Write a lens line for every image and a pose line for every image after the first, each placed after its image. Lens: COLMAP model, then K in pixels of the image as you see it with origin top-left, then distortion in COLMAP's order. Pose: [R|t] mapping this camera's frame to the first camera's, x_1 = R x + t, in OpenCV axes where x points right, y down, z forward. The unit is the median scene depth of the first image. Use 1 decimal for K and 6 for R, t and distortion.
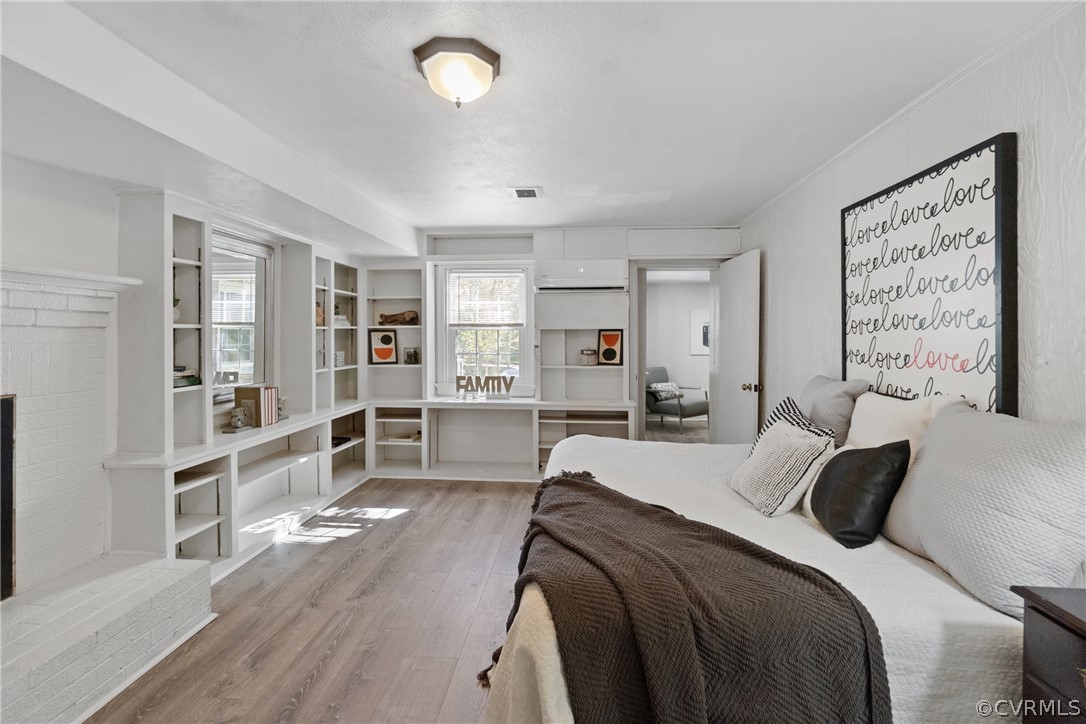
lens RADIAL K [[476.8, 0, 544.2], [0, 476.8, 335.7], [0, 0, 1]] dist [0.002735, -0.000124]
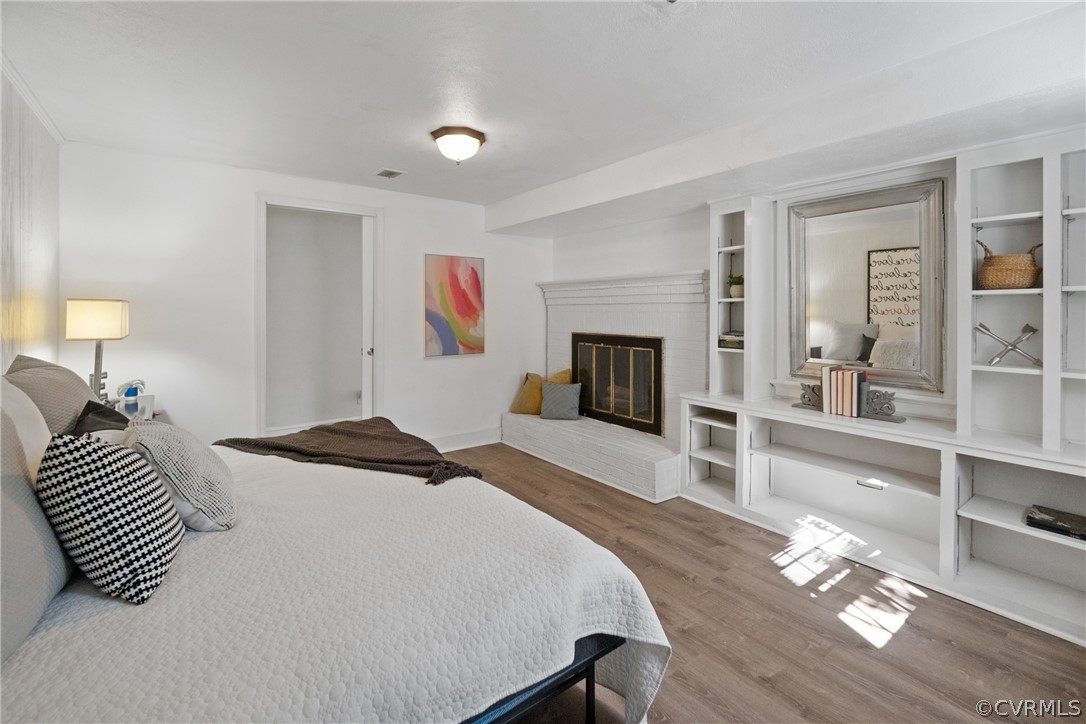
lens RADIAL K [[476.8, 0, 541.8], [0, 476.8, 312.0], [0, 0, 1]] dist [0.002735, -0.000124]
pose [[-0.746412, -0.005735, -0.665459, 0.353940], [-0.008173, 0.999966, 0.000551, 0.011642], [0.665434, 0.005850, -0.746434, 1.250637]]
